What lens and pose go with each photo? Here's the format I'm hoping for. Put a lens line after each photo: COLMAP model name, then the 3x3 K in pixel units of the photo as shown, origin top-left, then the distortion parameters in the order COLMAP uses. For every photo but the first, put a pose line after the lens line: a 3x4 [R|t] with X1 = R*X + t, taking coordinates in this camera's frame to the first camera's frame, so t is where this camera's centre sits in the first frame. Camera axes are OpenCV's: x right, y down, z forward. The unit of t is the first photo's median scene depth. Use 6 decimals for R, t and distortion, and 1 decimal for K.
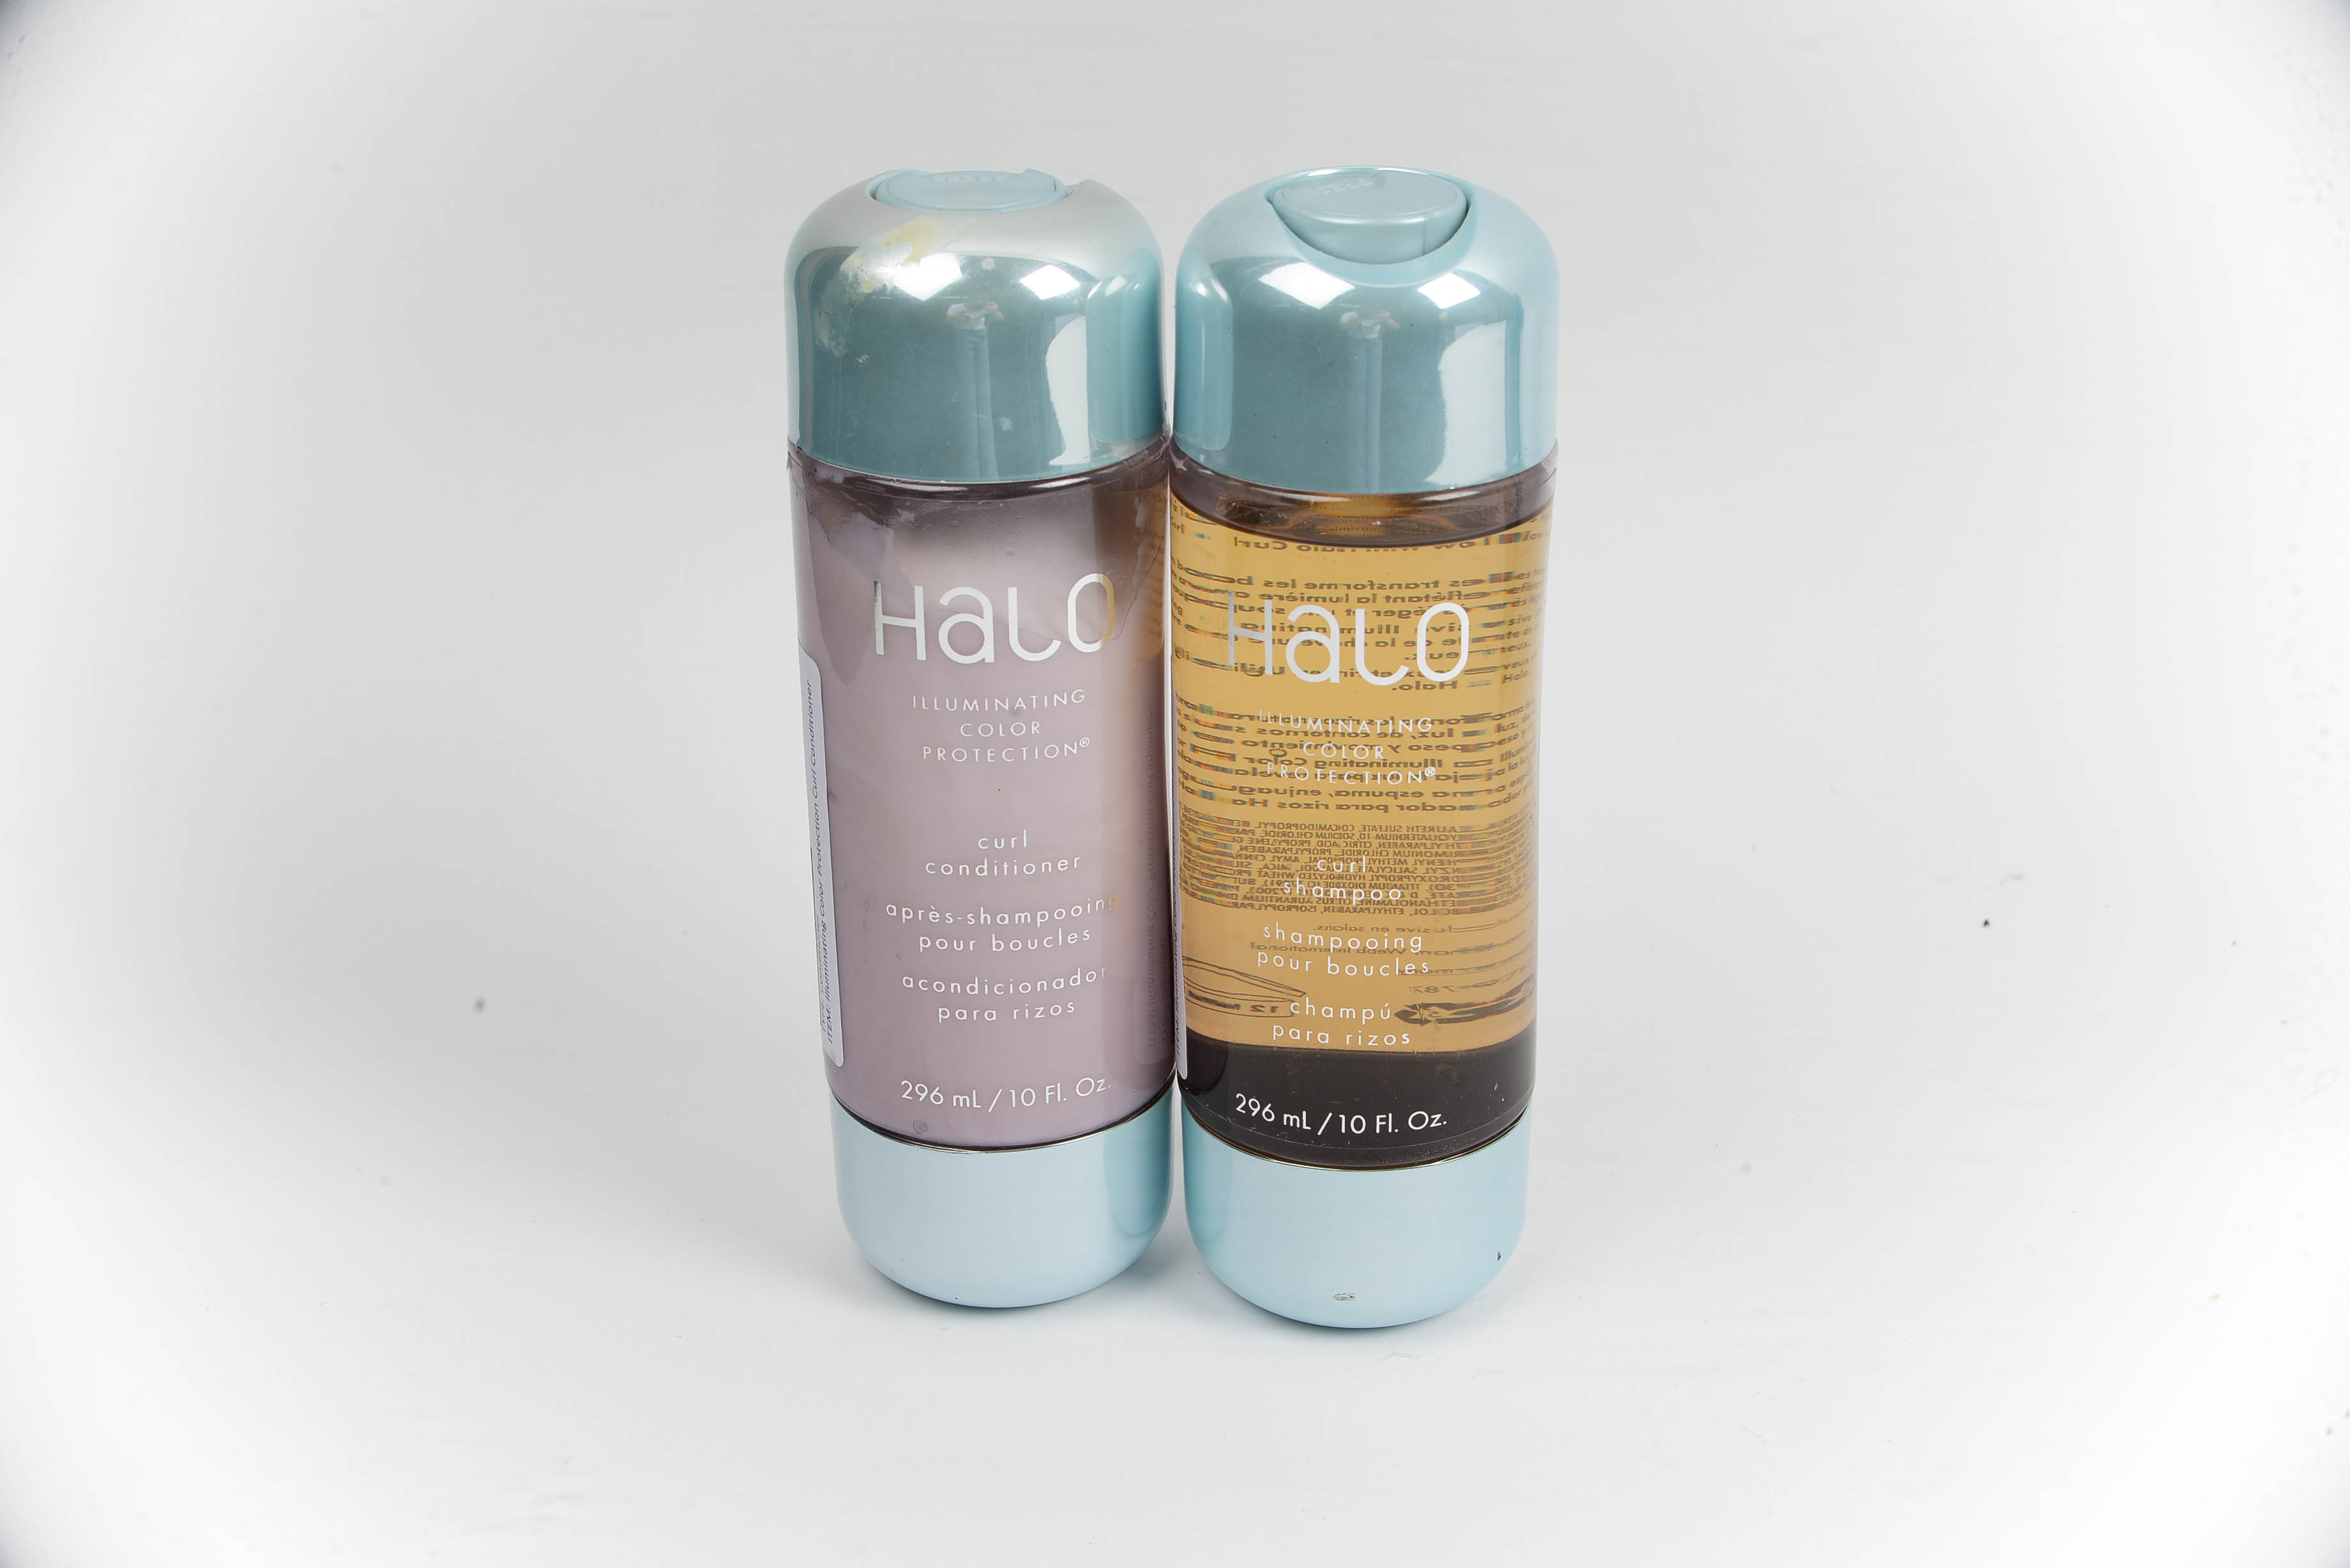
lens RADIAL K [[3757.7, 0, 1175.0], [0, 3757.7, 784.0], [0, 0, 1]] dist [0.066599, 0.046511]
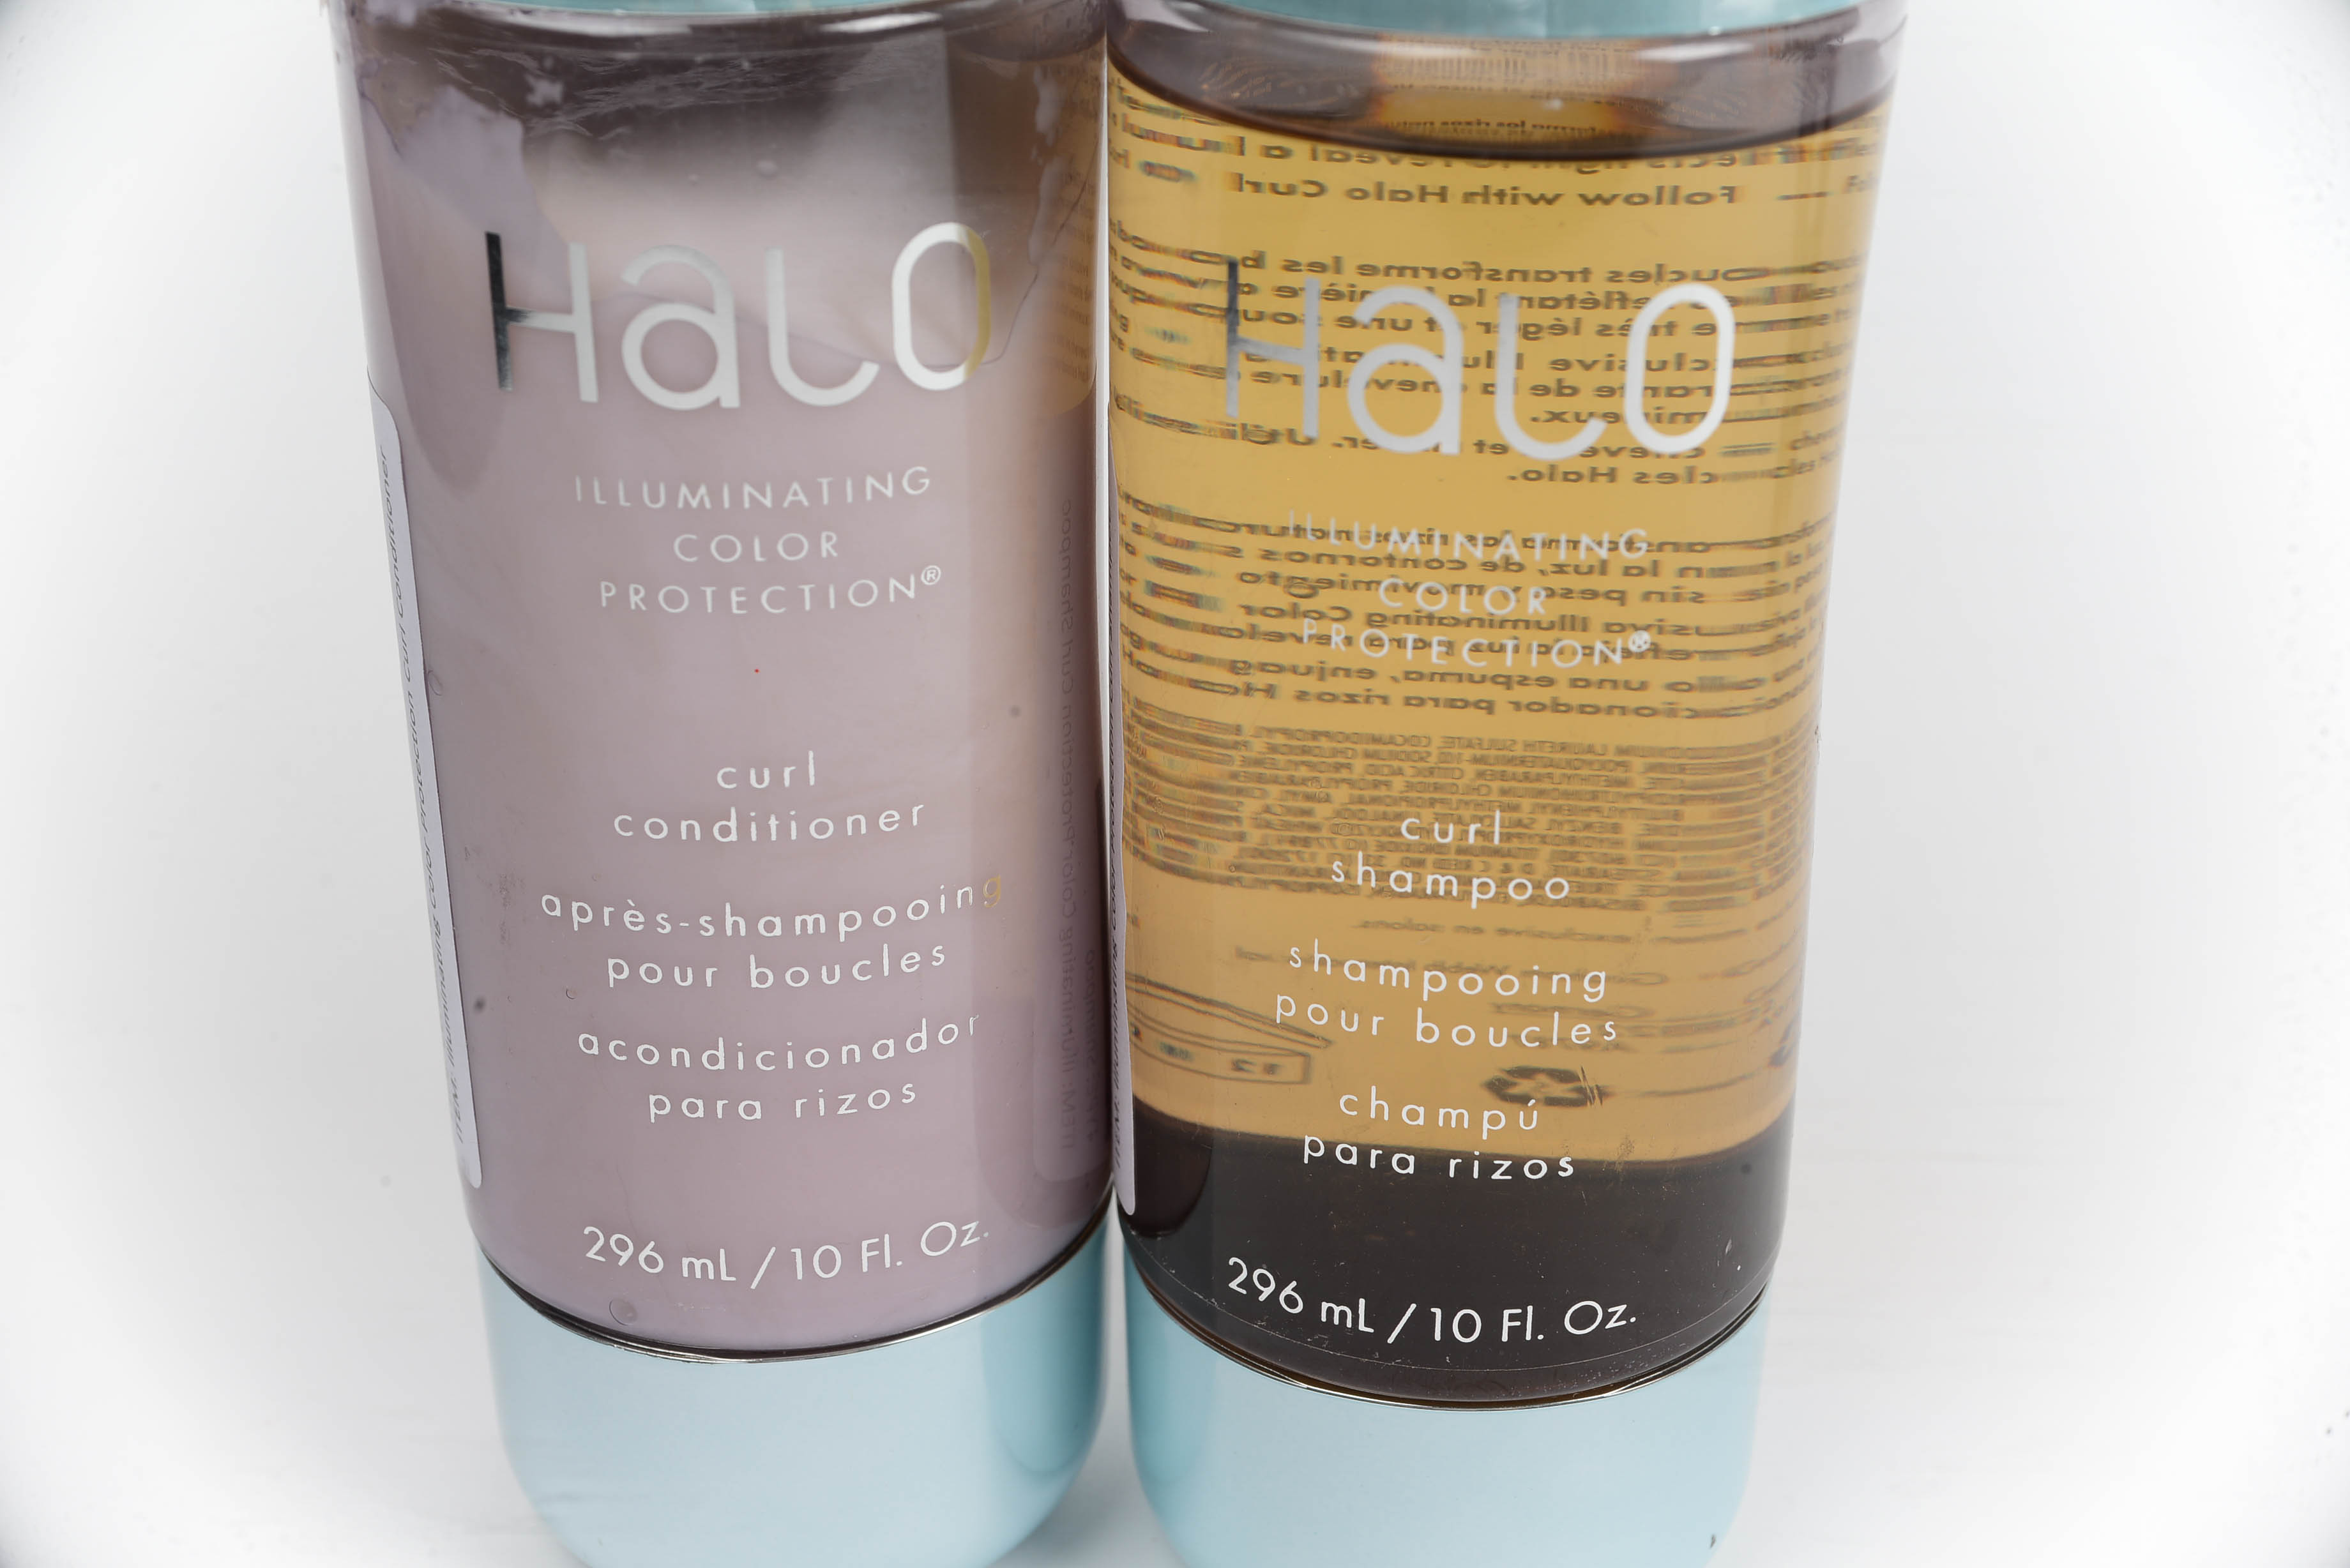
lens RADIAL K [[3757.7, 0, 1175.0], [0, 3757.7, 784.0], [0, 0, 1]] dist [0.066599, 0.046511]
pose [[0.999879, 0.006191, 0.014253, 0.001095], [-0.006740, 0.999226, 0.038760, -0.002983], [-0.014002, -0.038852, 0.999147, 0.489938]]
